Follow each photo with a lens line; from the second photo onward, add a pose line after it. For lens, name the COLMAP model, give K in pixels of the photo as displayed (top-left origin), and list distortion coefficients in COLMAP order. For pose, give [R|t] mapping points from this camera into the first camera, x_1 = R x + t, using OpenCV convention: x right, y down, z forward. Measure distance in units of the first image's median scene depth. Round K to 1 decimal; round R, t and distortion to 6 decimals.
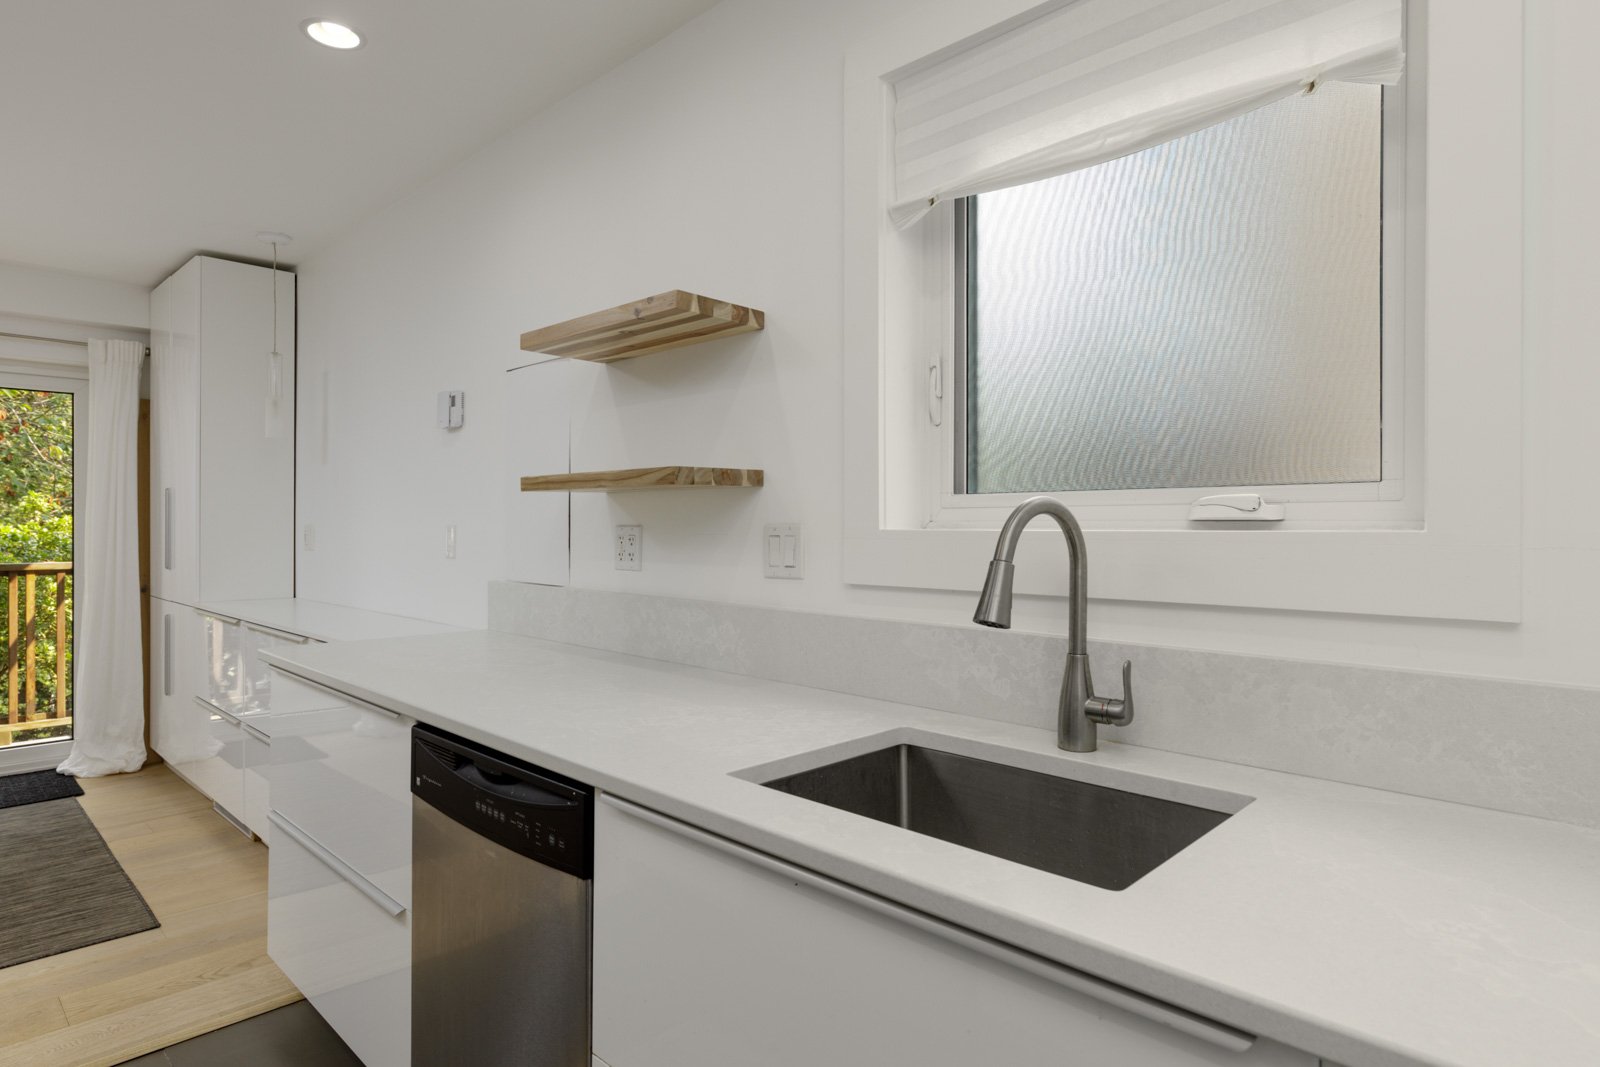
lens RADIAL K [[895.6, 0, 807.1], [0, 895.6, 536.3], [0, 0, 1]] dist [0.000866, 0.001735]
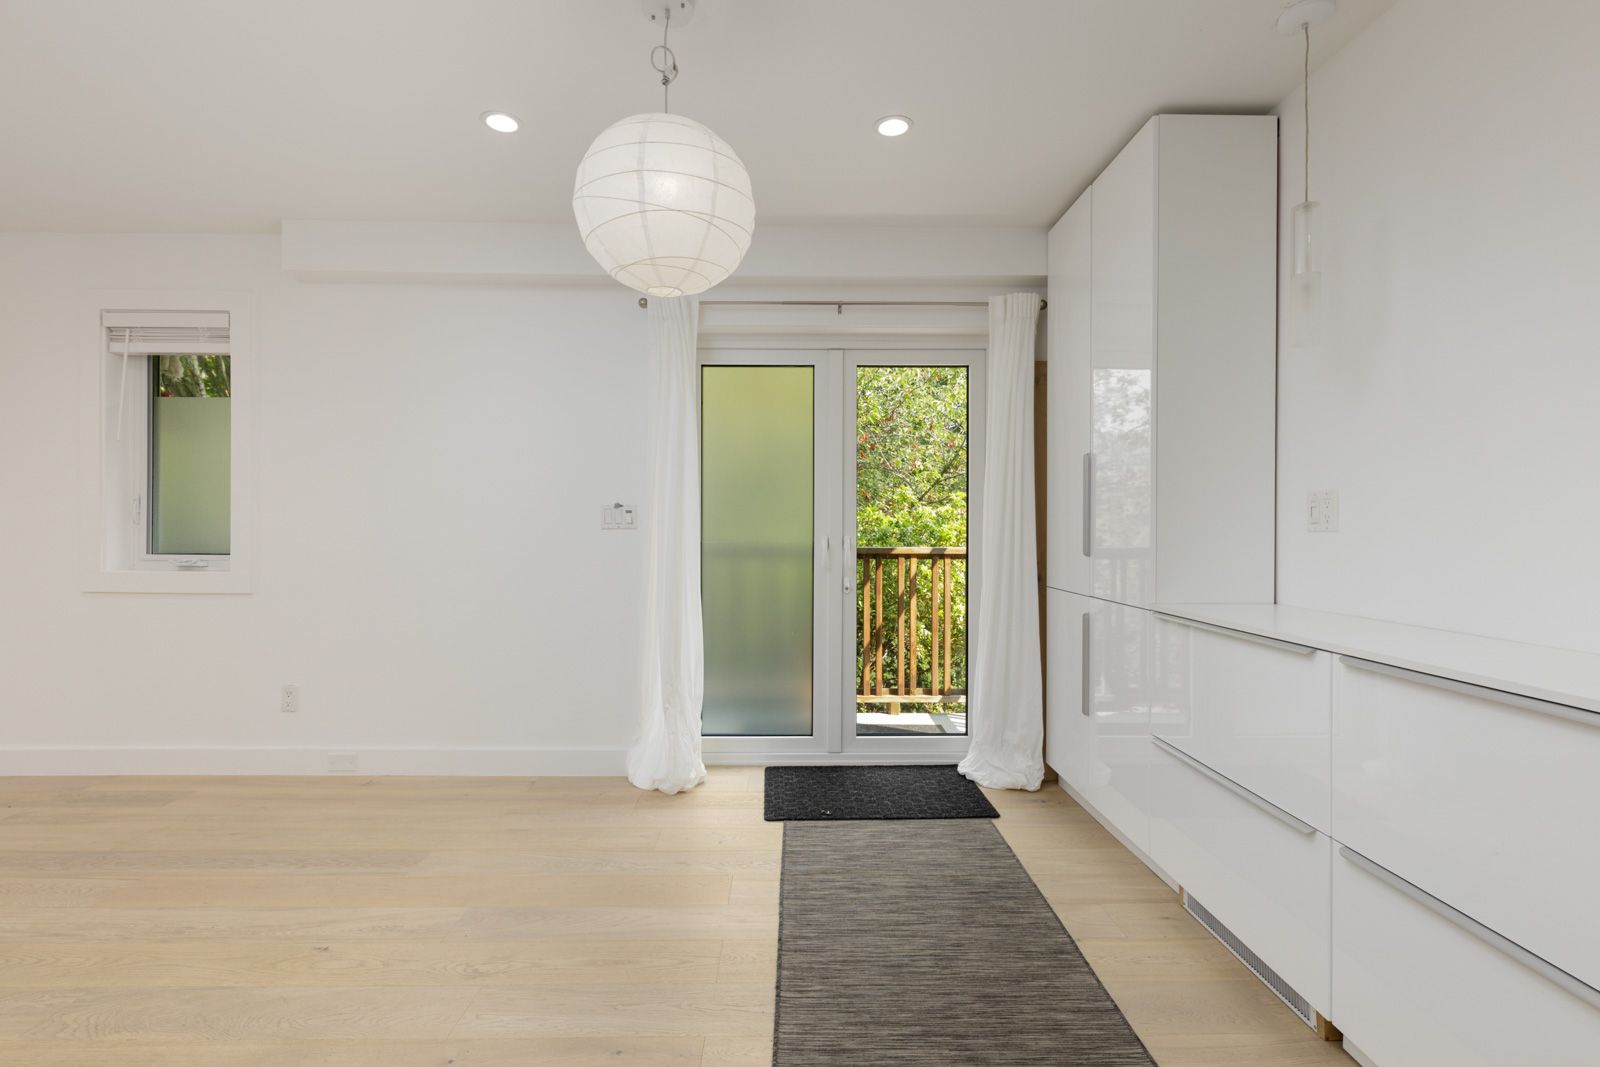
lens RADIAL K [[782.7, 0, 798.0], [0, 782.7, 528.2], [0, 0, 1]] dist [-0.000661, -0.000158]
pose [[0.701338, -0.003808, -0.712819, -0.371490], [0.000807, 0.999989, -0.004548, 0.013938], [0.712828, 0.002615, 0.701334, 0.309616]]
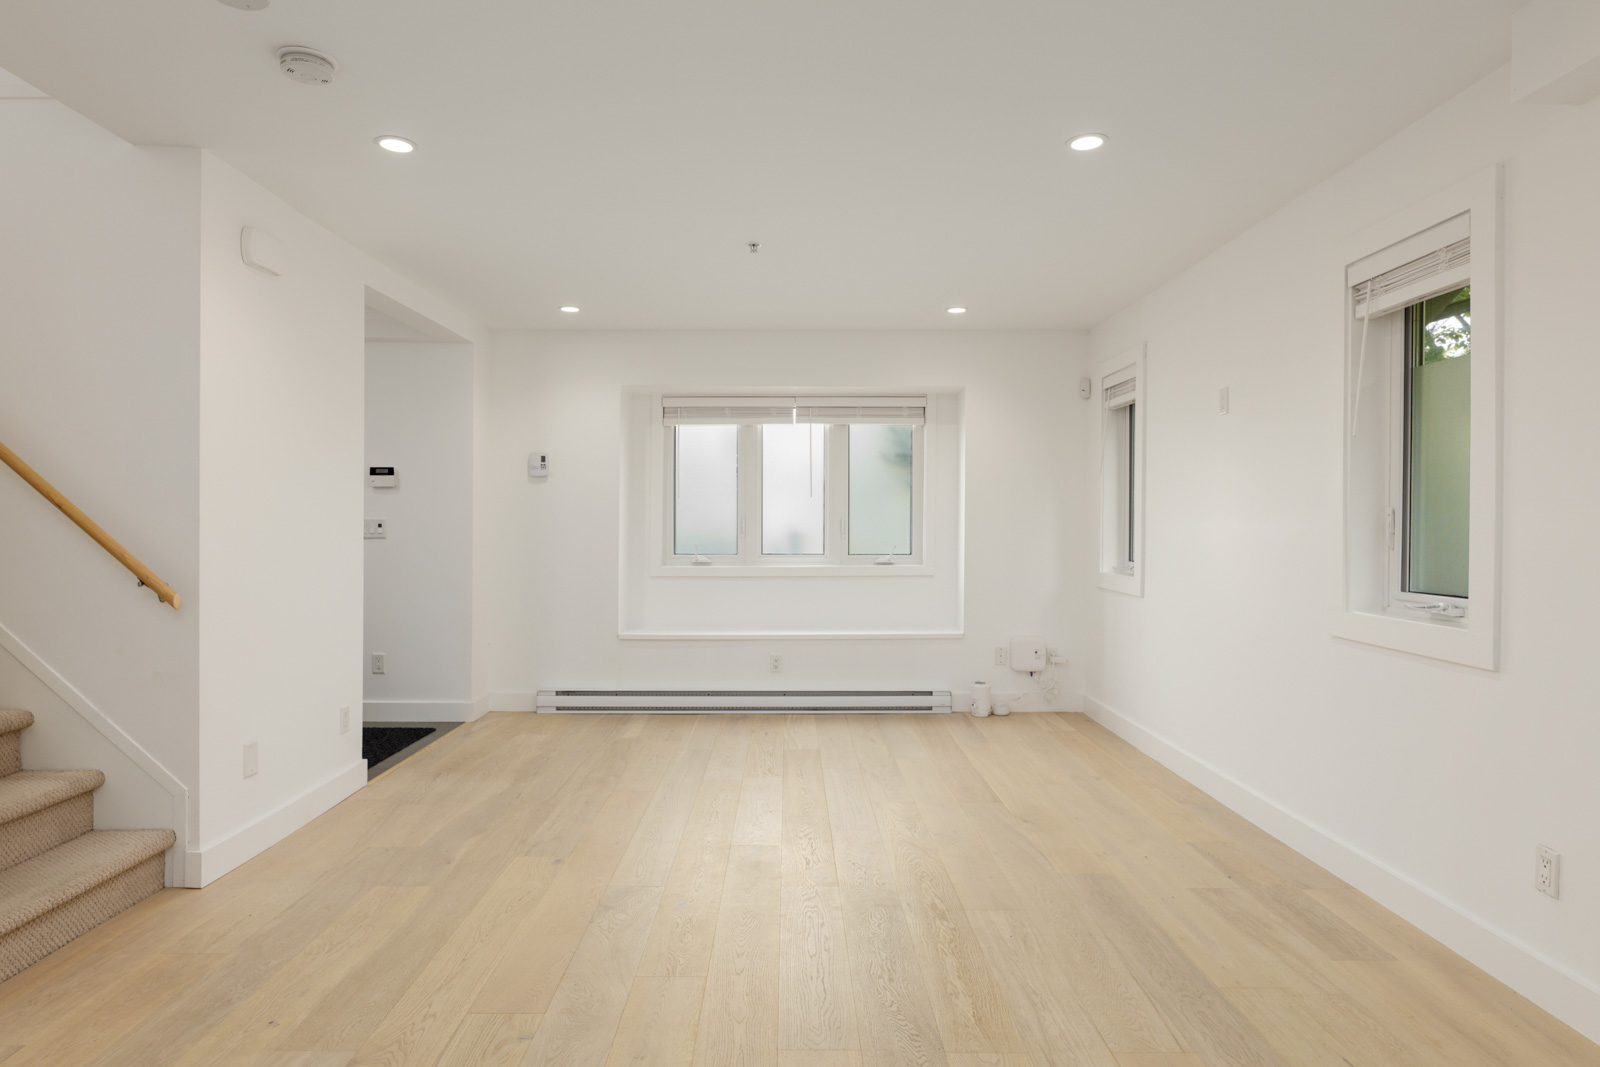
lens RADIAL K [[926.3, 0, 798.8], [0, 926.3, 532.9], [0, 0, 1]] dist [0.004316, 0.000512]
pose [[-0.720058, 0.006444, -0.693884, -0.623686], [-0.002381, 0.999928, 0.011757, -0.013082], [0.693909, 0.010118, -0.719991, 0.573384]]
